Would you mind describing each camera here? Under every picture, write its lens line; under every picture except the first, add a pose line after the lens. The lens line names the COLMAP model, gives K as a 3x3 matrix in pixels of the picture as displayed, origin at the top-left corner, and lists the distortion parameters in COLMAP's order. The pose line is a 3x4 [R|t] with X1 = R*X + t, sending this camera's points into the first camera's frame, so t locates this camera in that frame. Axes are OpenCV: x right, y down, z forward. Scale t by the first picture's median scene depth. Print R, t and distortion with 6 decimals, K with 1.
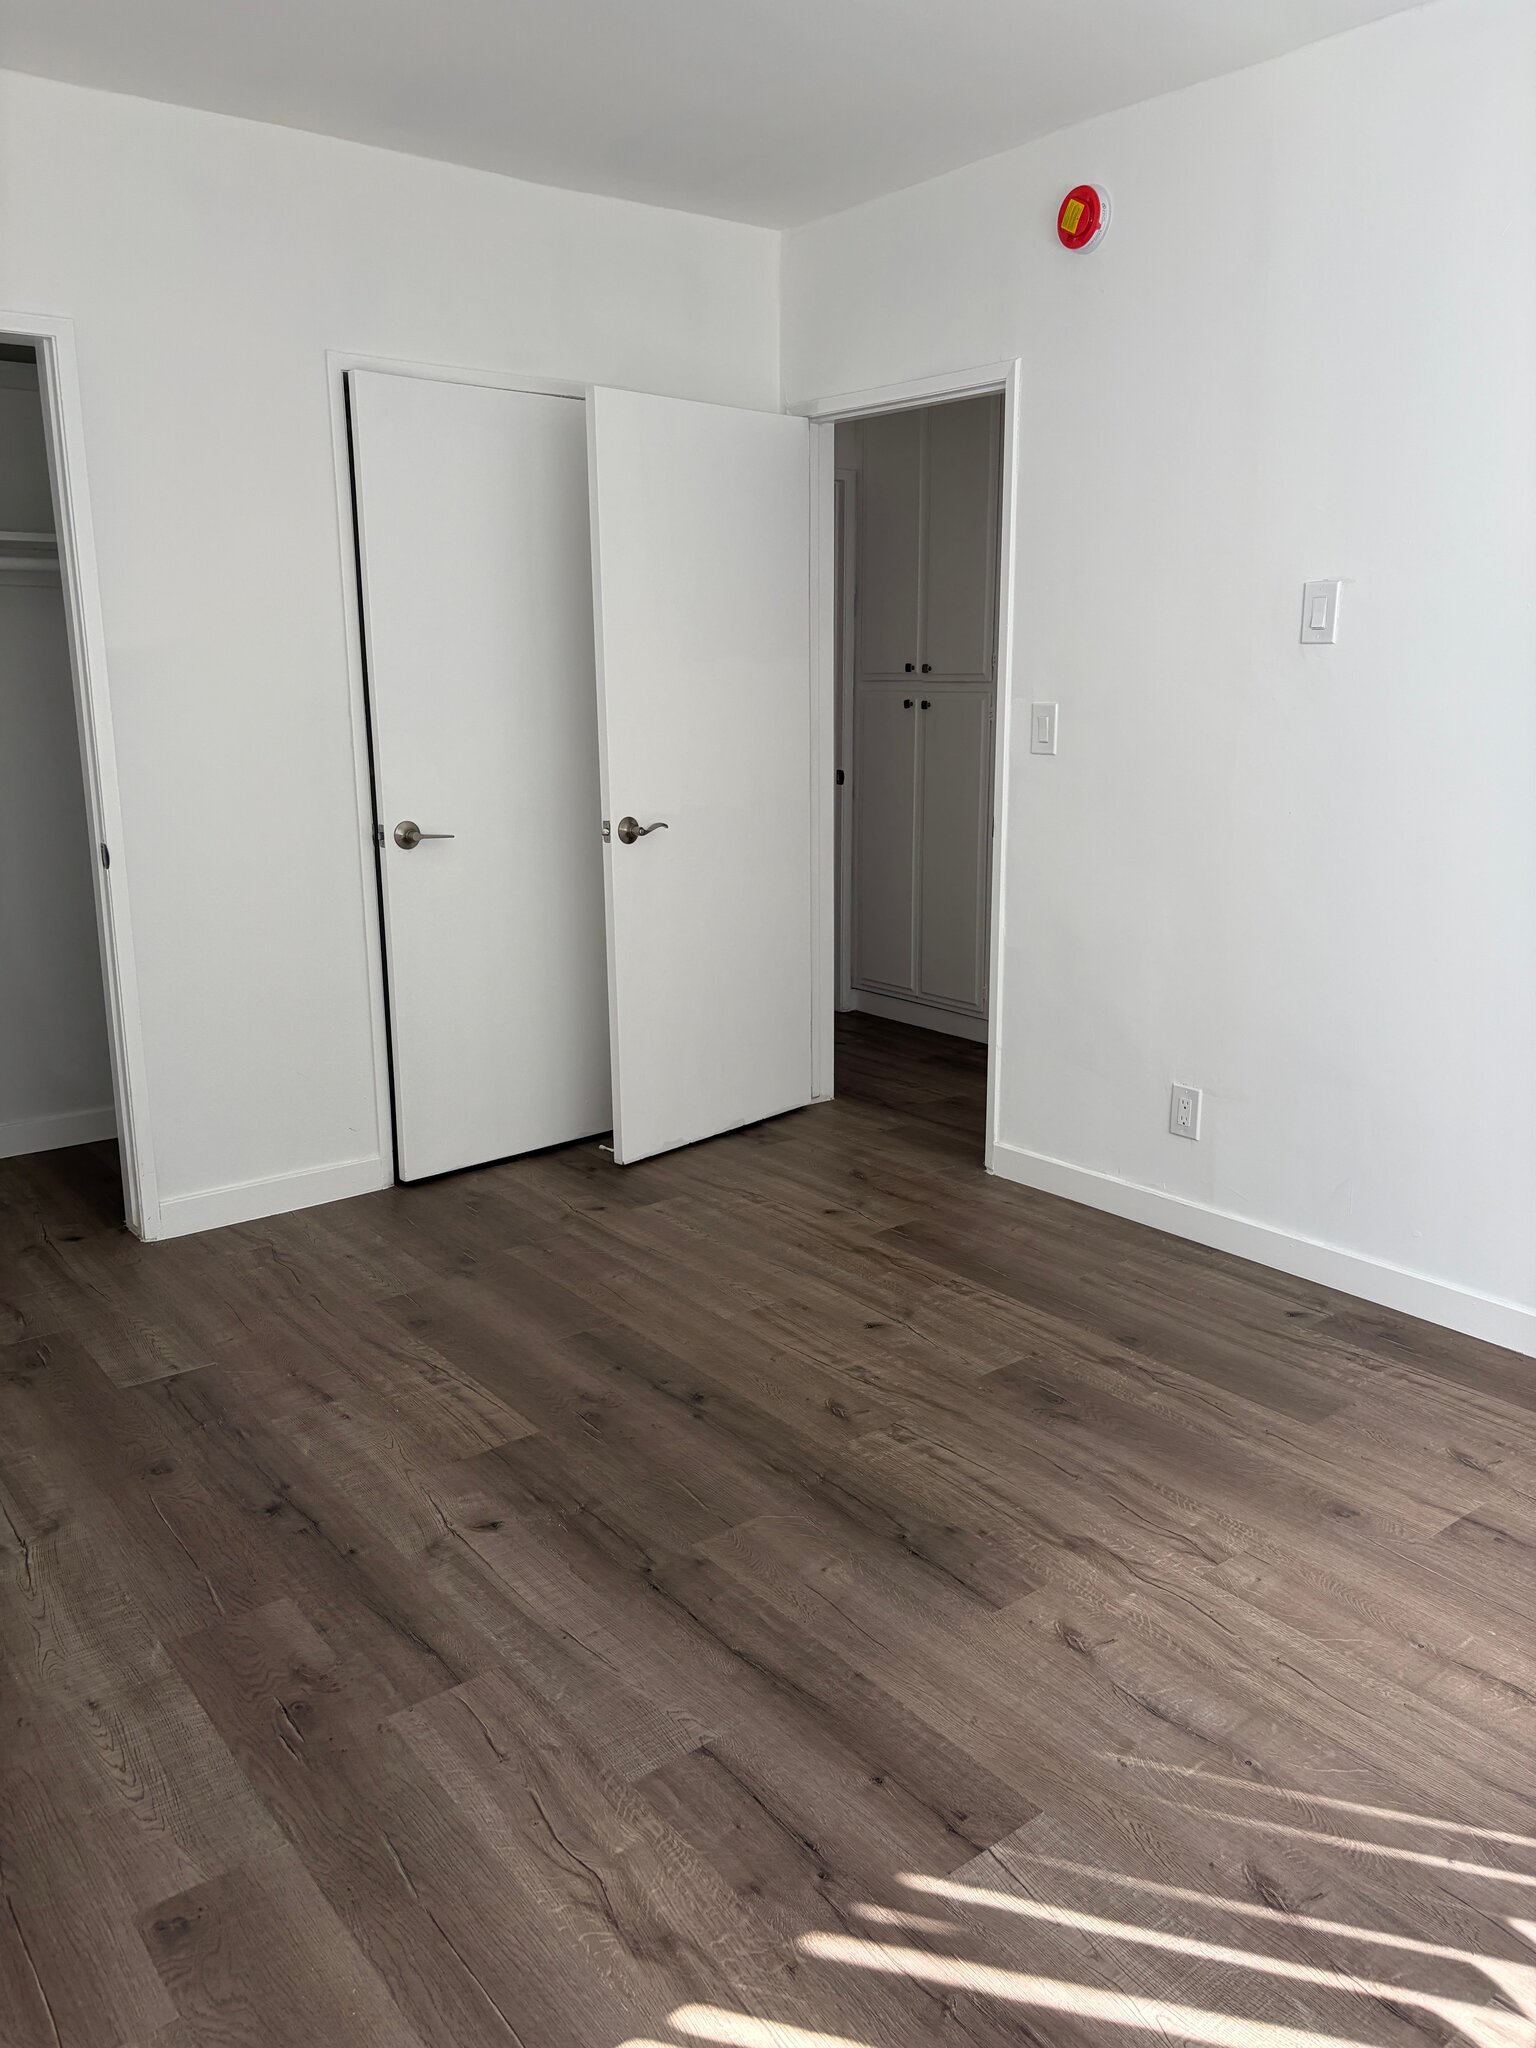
lens RADIAL K [[1546.8, 0, 769.1], [0, 1546.8, 1025.0], [0, 0, 1]] dist [0.042838, -0.050787]
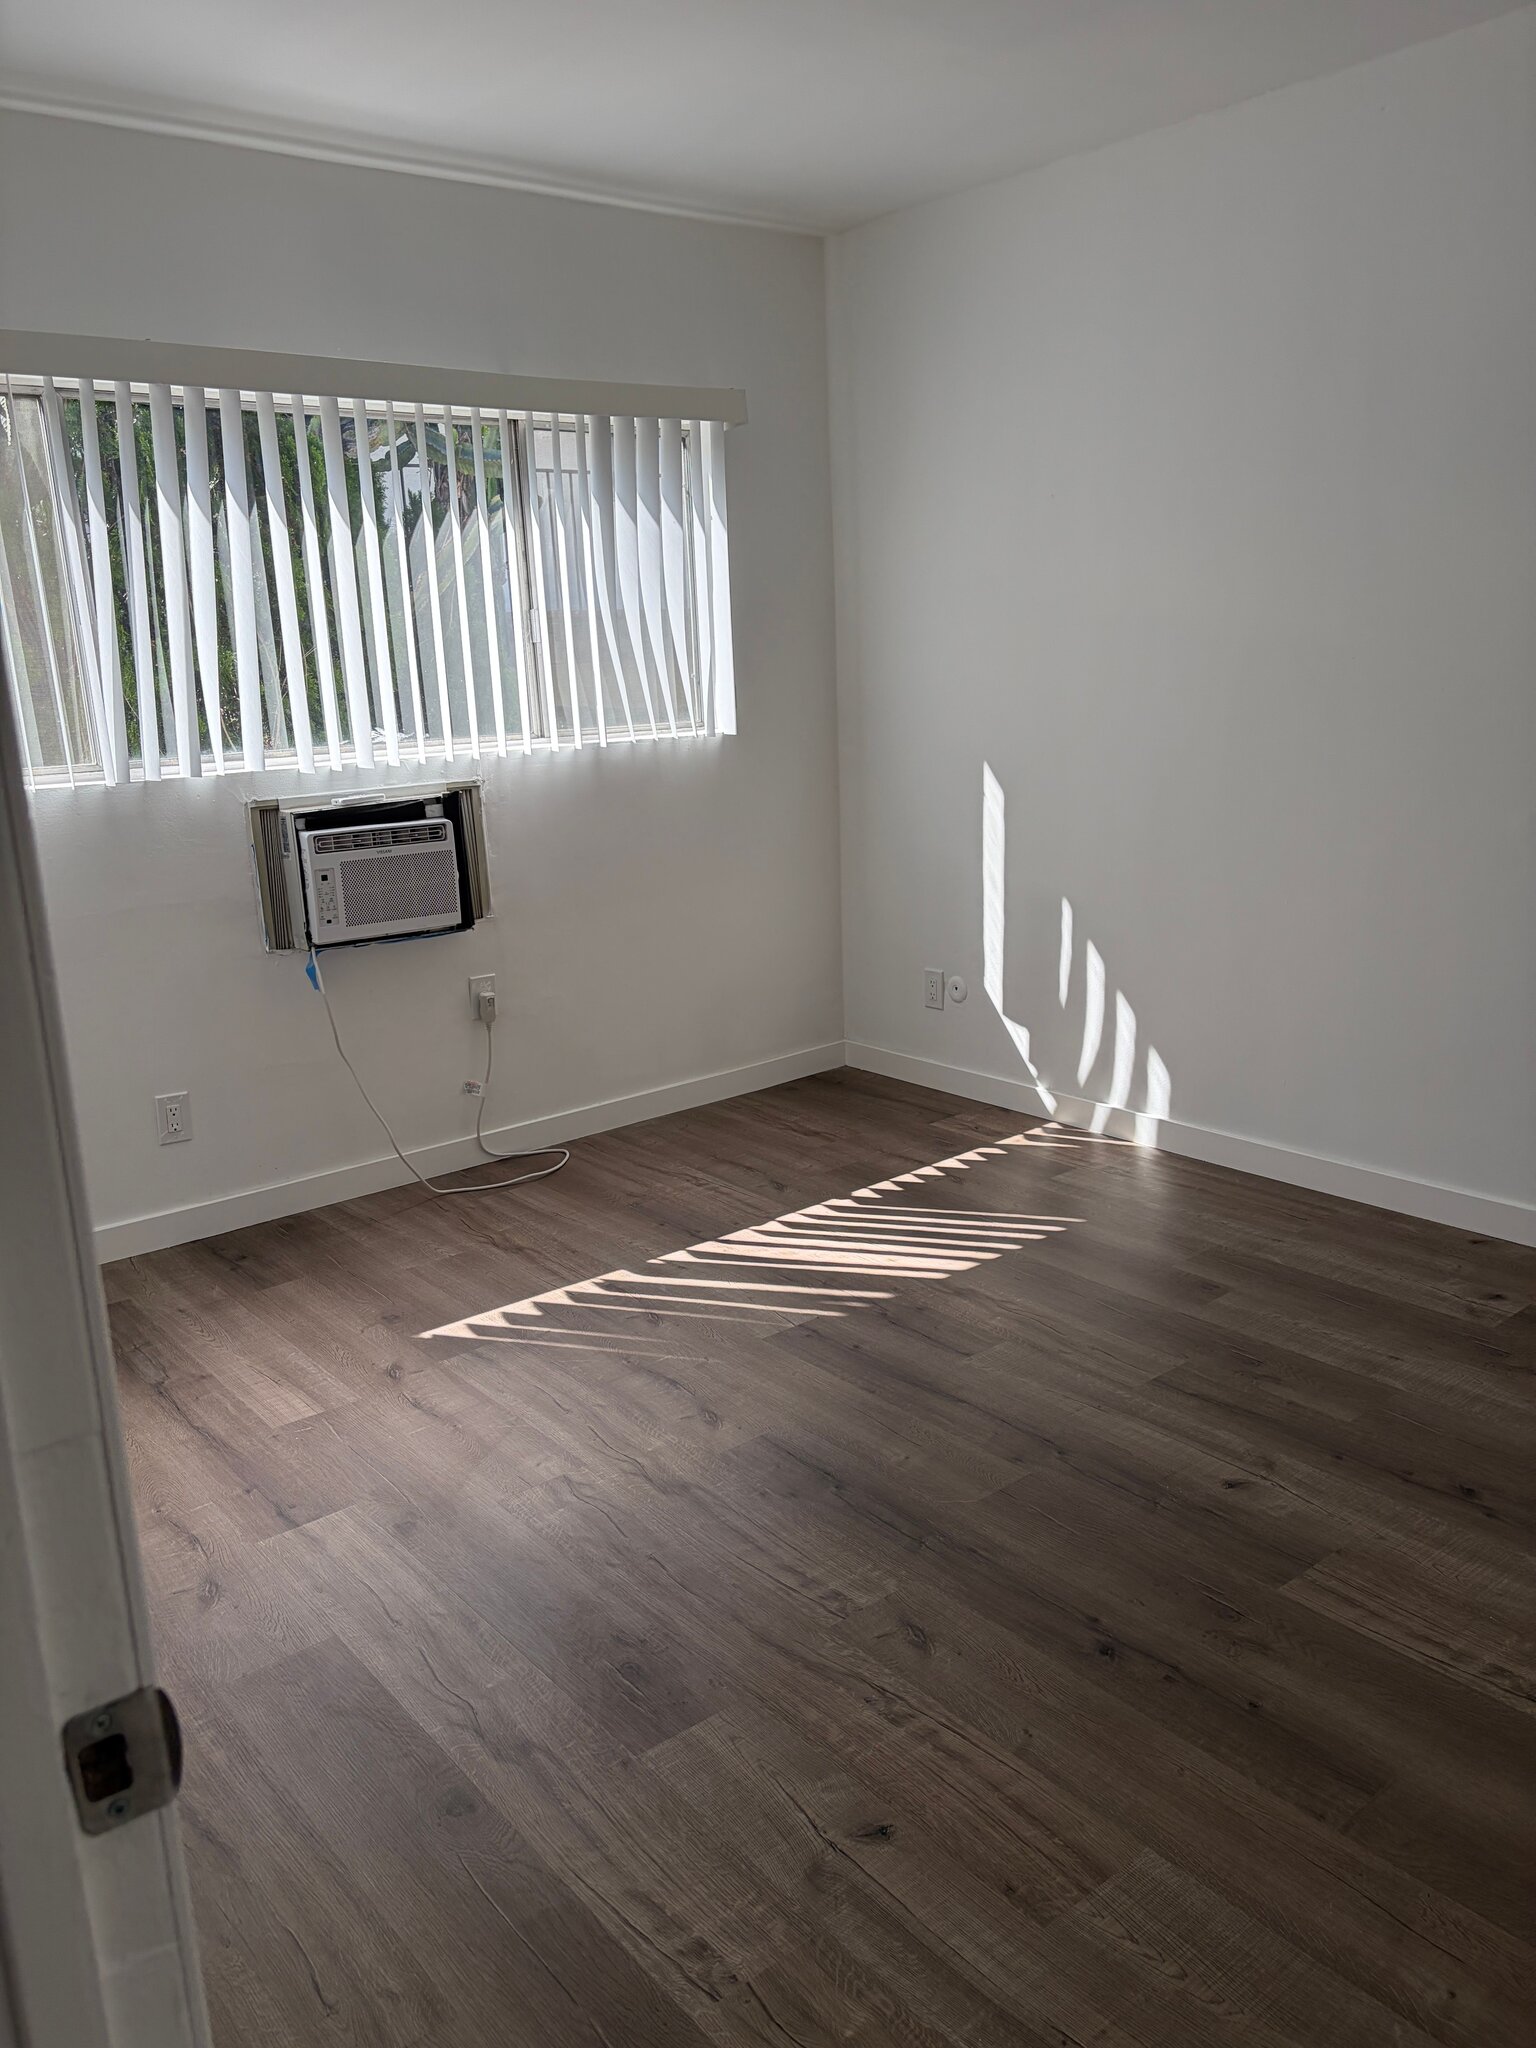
lens RADIAL K [[1546.8, 0, 765.4], [0, 1546.8, 1027.3], [0, 0, 1]] dist [0.042838, -0.050787]
pose [[-0.998622, 0.051071, -0.012081, 0.132393], [0.040489, 0.896219, 0.441760, -0.431015], [0.033389, 0.440663, -0.897052, 1.818163]]
